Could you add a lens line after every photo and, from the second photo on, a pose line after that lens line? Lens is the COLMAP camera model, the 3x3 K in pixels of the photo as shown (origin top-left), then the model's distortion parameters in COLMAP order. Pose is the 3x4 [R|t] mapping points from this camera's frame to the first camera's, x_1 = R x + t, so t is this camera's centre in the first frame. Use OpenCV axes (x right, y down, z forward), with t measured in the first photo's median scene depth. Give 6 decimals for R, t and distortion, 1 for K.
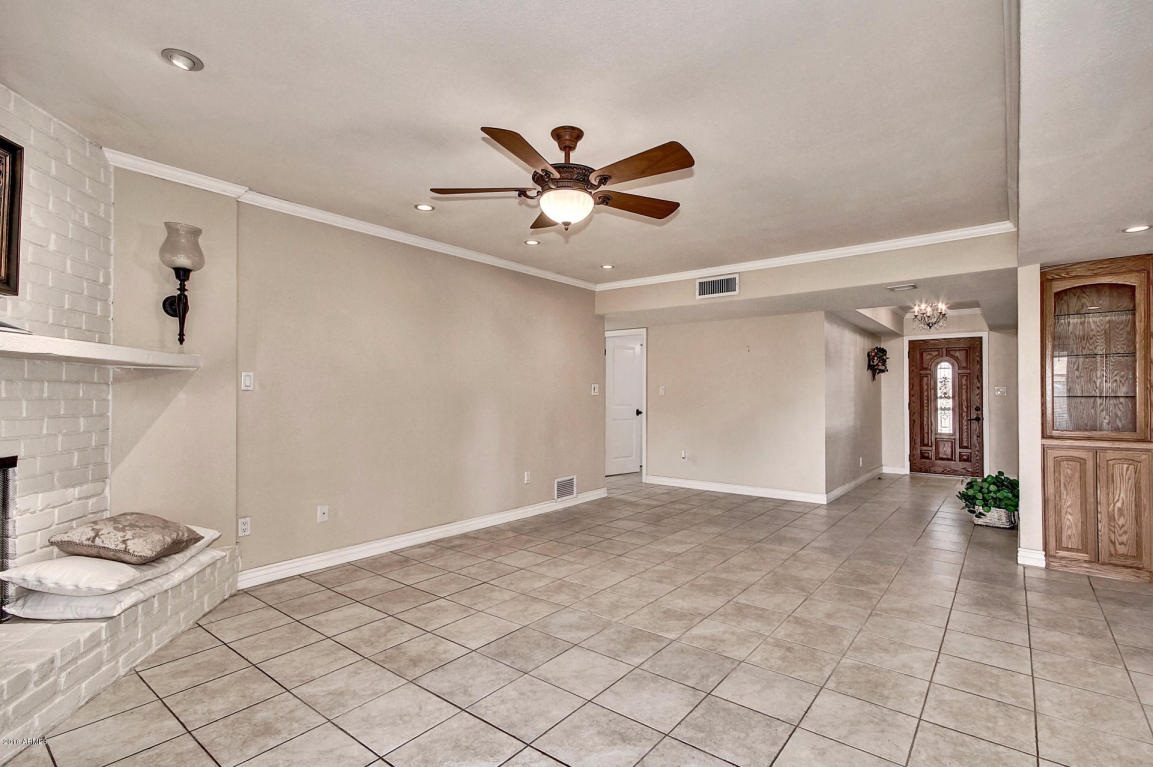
lens RADIAL K [[547.3, 0, 577.9], [0, 547.3, 406.1], [0, 0, 1]] dist [0.006110, -0.006246]
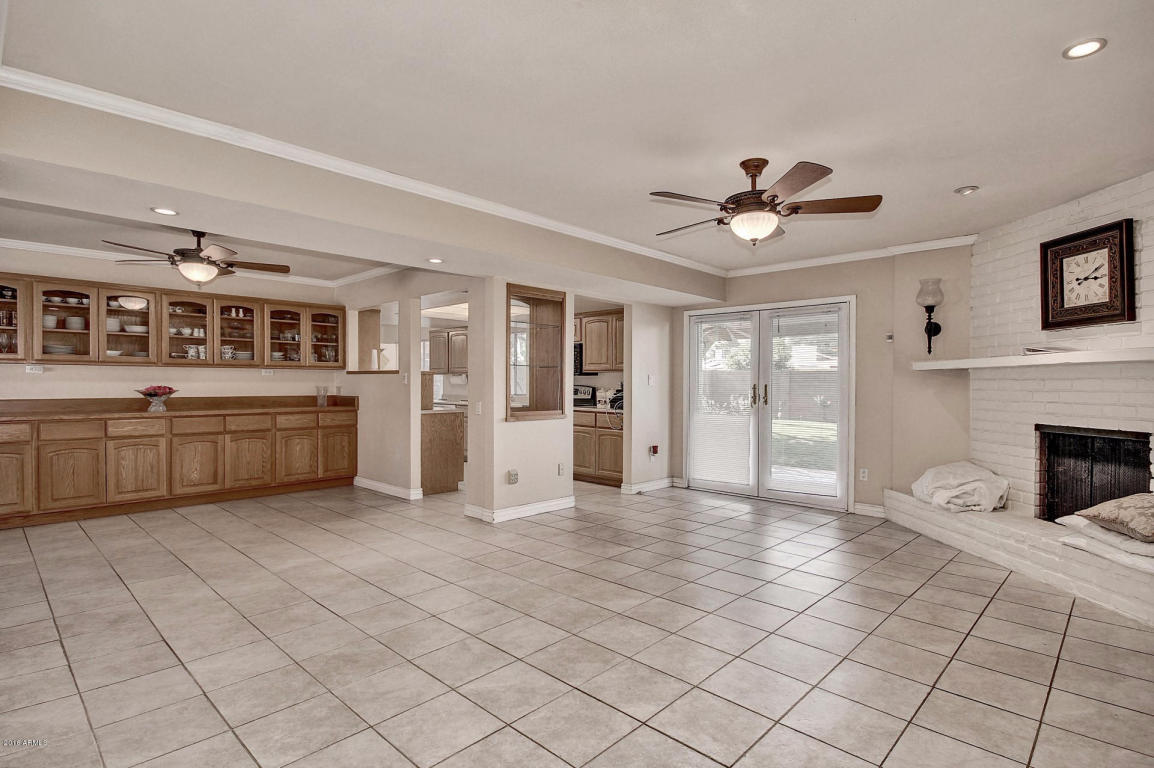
lens RADIAL K [[577.9, 0, 585.7], [0, 577.9, 387.7], [0, 0, 1]] dist [0.000127, -0.001486]
pose [[-0.996422, -0.009895, 0.083934, 0.162101], [-0.007519, 0.999563, 0.028585, -0.033200], [-0.084180, 0.027852, -0.996061, 1.556166]]
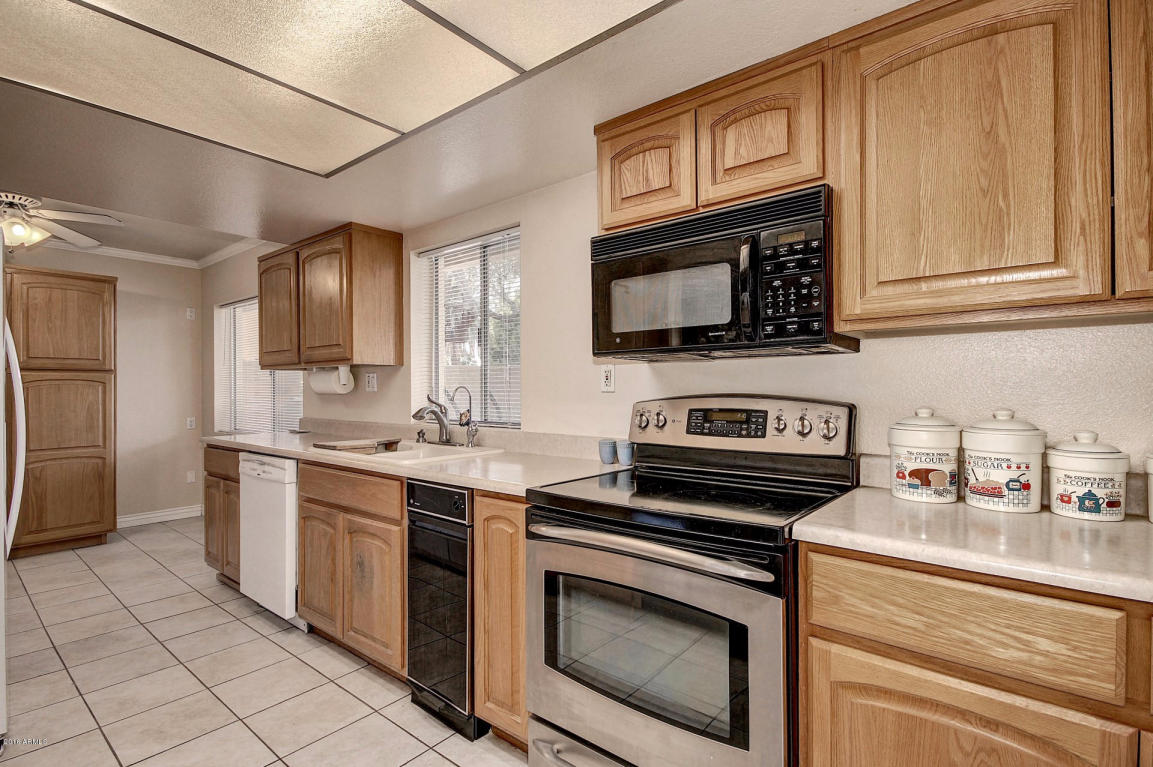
lens RADIAL K [[547.3, 0, 578.7], [0, 547.3, 388.9], [0, 0, 1]] dist [0.006110, -0.006246]
pose [[-0.999905, -0.001876, 0.013691, 0.511748], [-0.001607, 0.999807, 0.019599, 0.003959], [-0.013725, 0.019575, -0.999714, -0.034956]]
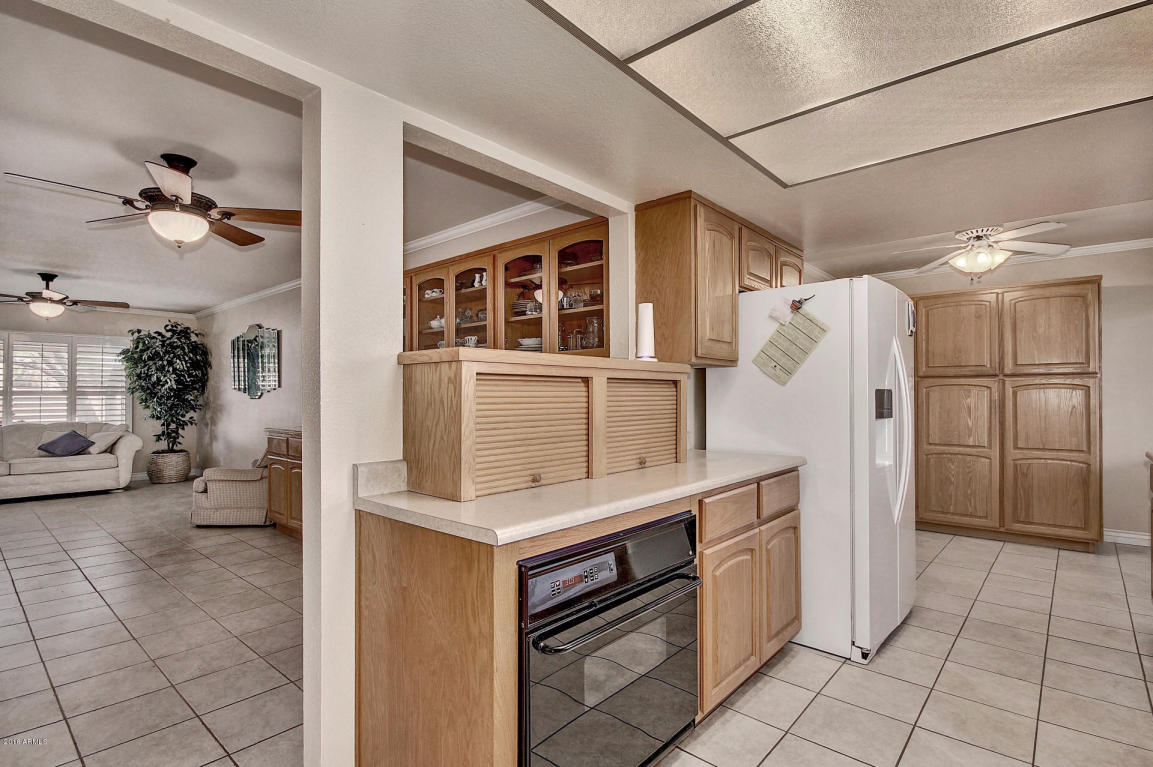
lens RADIAL K [[547.3, 0, 576.9], [0, 547.3, 386.3], [0, 0, 1]] dist [0.006110, -0.006246]
pose [[0.045341, 0.012045, 0.998899, 0.363959], [0.024288, 0.999618, -0.013156, 0.004764], [-0.998676, 0.024858, 0.045031, -0.179253]]
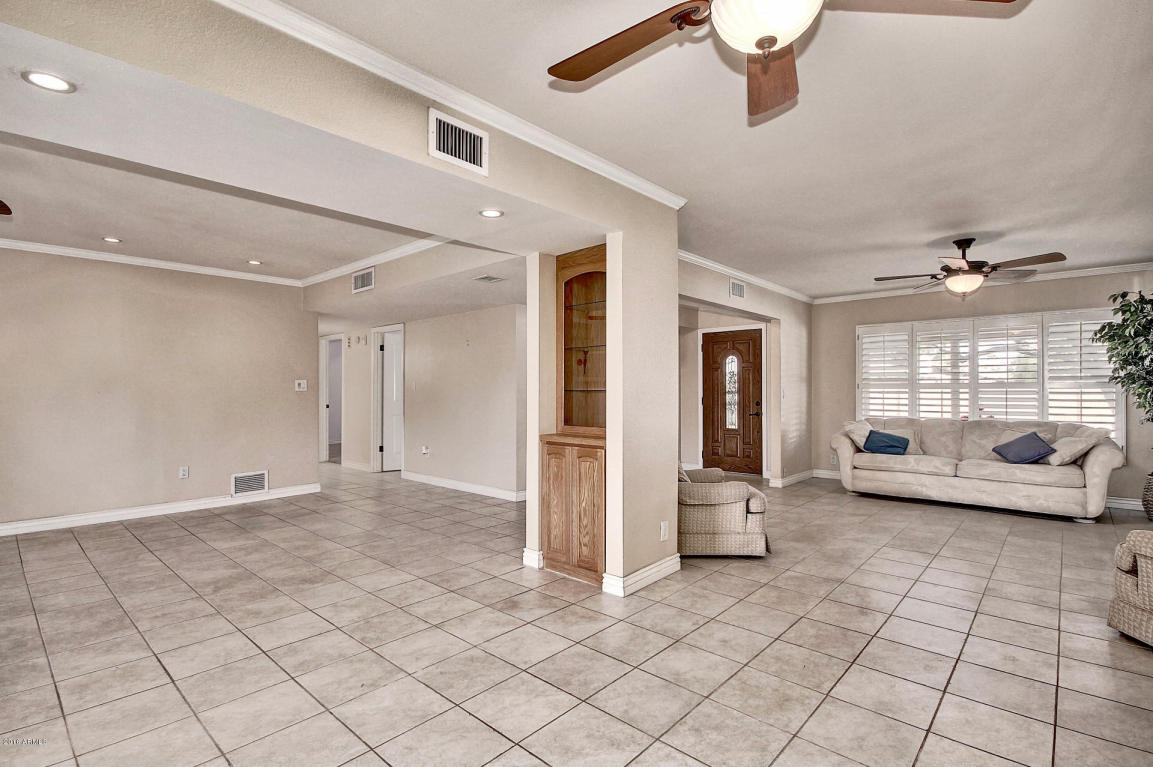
lens RADIAL K [[547.3, 0, 581.5], [0, 547.3, 387.2], [0, 0, 1]] dist [0.006110, -0.006246]
pose [[0.998103, -0.004792, -0.061378, 0.992165], [0.003117, 0.999621, -0.027362, 0.004168], [0.061486, 0.027119, 0.997739, 0.047519]]
